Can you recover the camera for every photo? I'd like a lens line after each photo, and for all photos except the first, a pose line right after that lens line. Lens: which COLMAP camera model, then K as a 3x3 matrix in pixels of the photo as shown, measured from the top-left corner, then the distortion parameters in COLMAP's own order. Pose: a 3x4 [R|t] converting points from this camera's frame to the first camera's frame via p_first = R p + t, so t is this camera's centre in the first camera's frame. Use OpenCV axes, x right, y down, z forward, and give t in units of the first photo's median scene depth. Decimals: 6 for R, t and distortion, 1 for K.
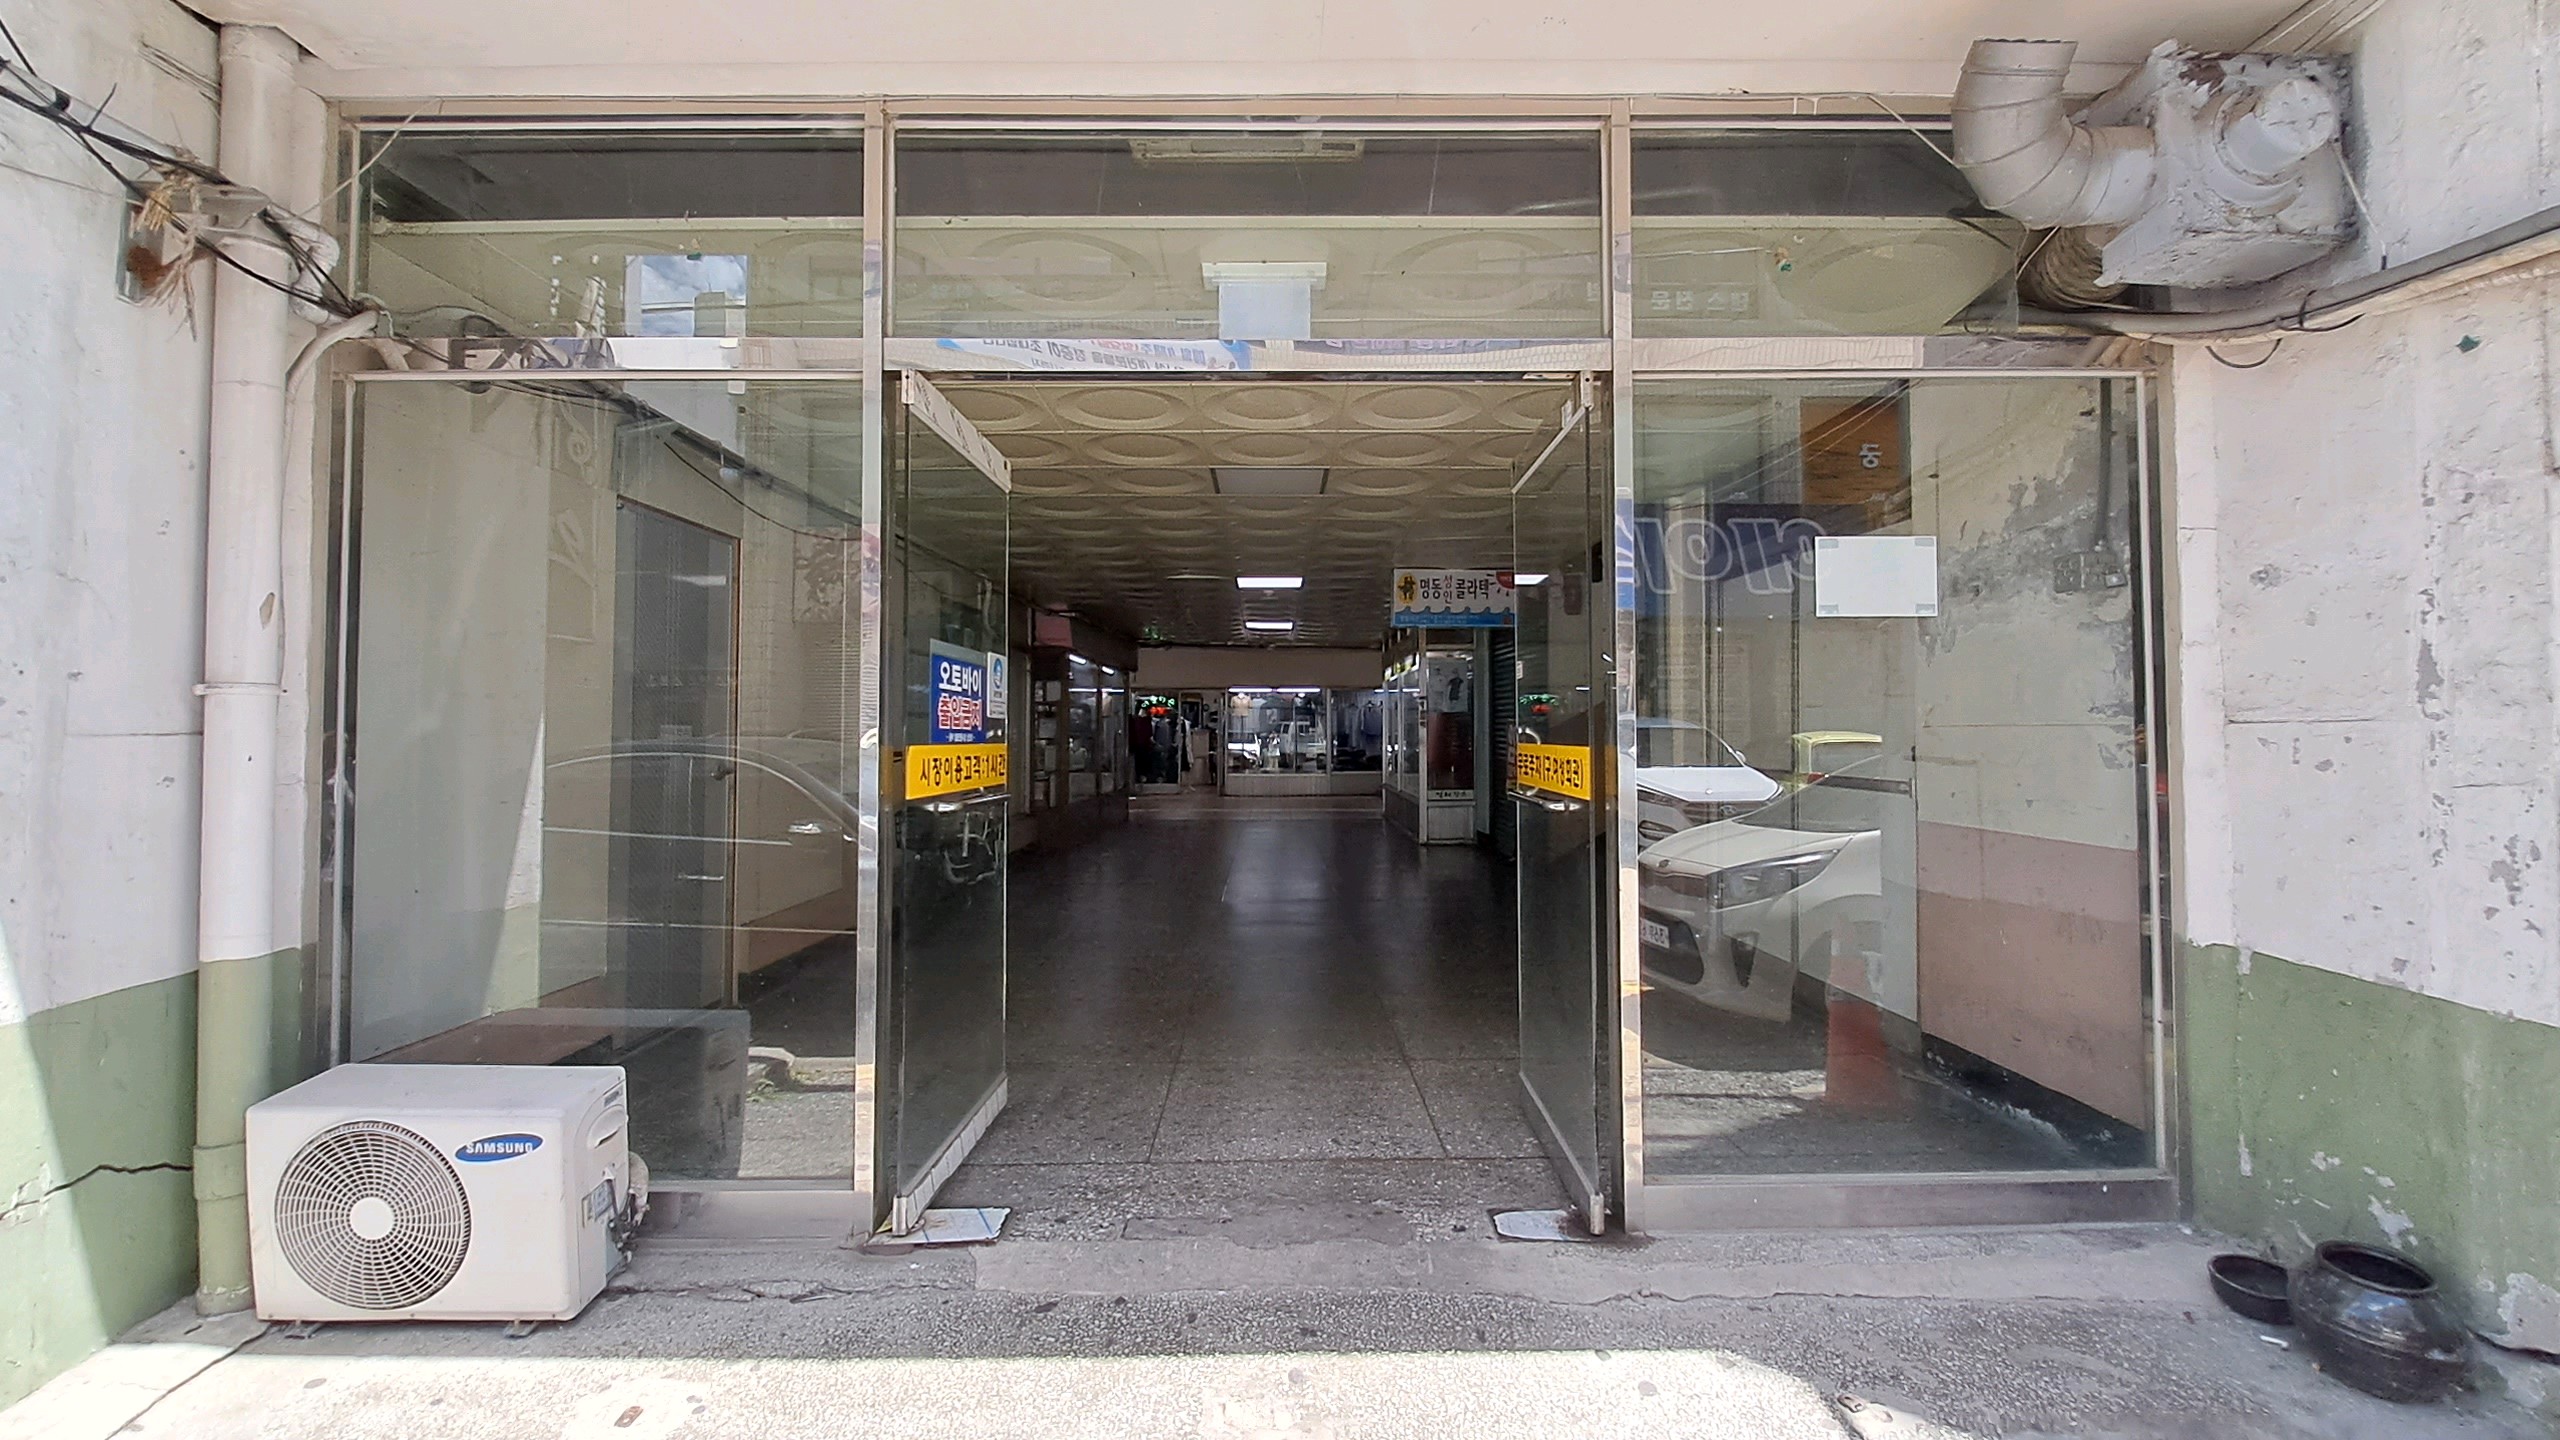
lens RADIAL K [[1046.1, 0, 1280.3], [0, 1046.1, 711.7], [0, 0, 1]] dist [0.000597, -0.002764]
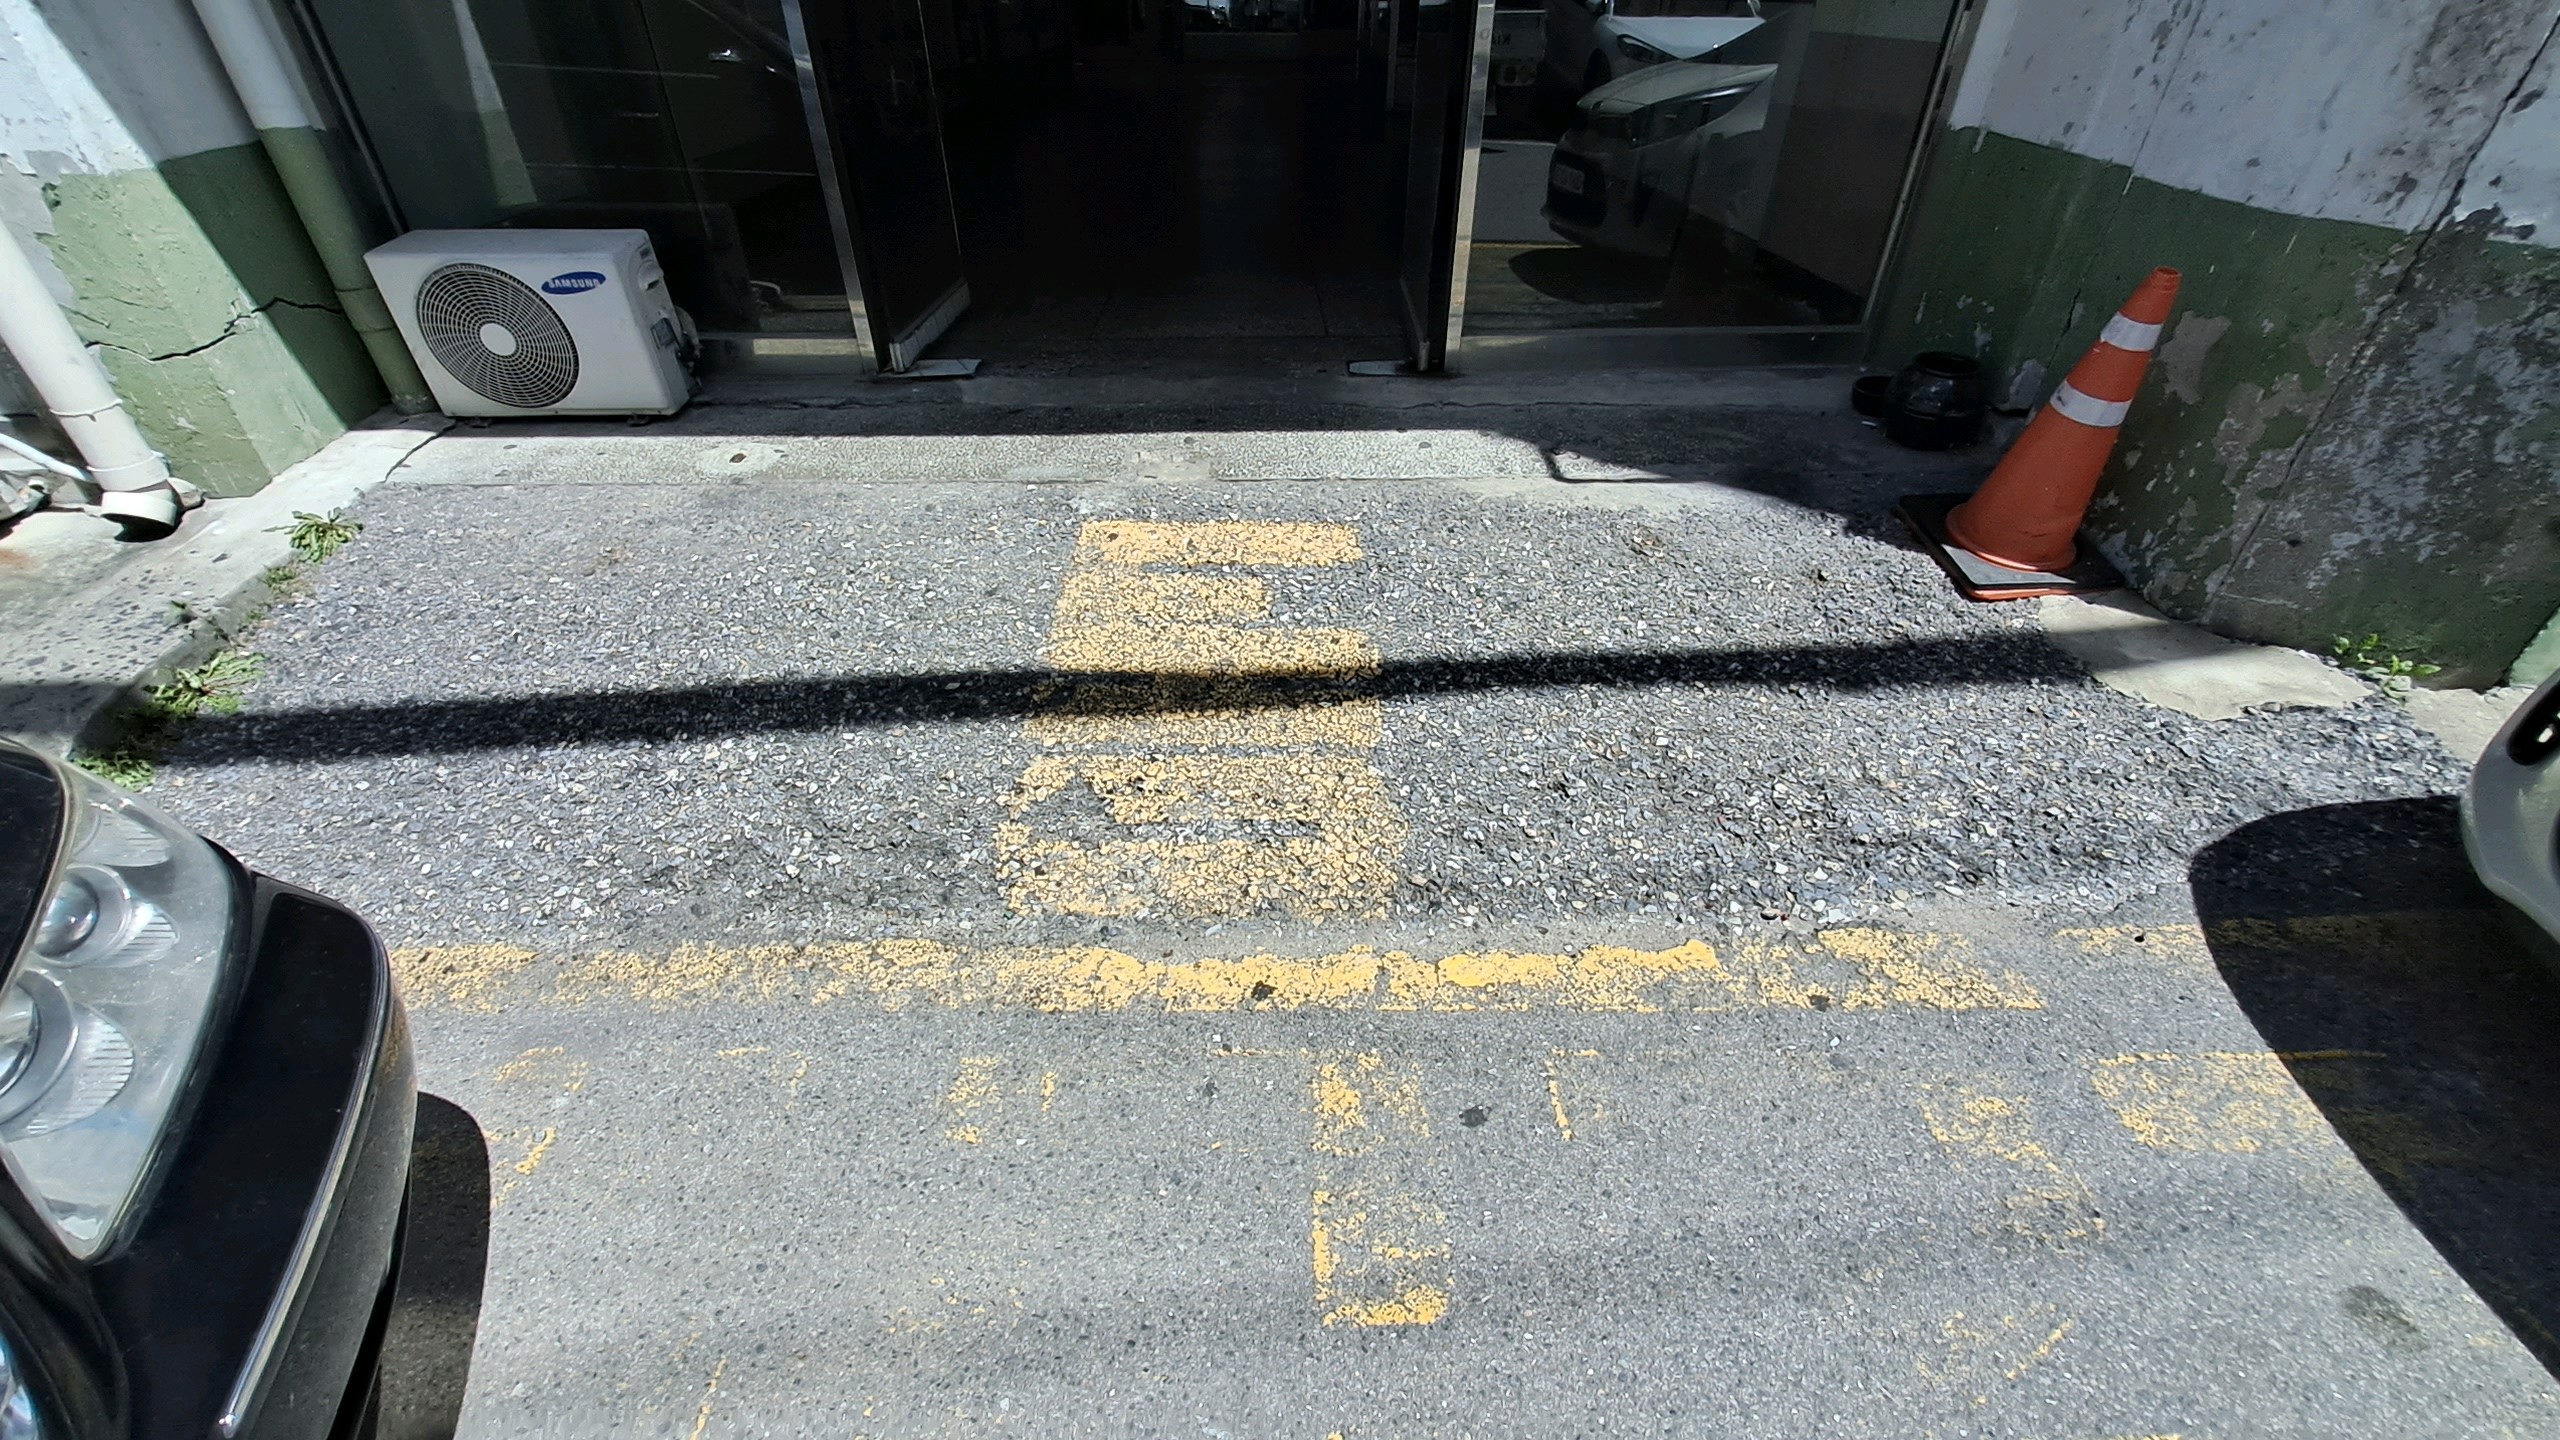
lens RADIAL K [[1046.1, 0, 1291.3], [0, 1046.1, 723.7], [0, 0, 1]] dist [0.000597, -0.002764]
pose [[0.999833, -0.005949, 0.017285, 0.117522], [-0.005342, 0.809207, 0.587499, 0.084941], [-0.017482, -0.587493, 0.809040, -0.375620]]
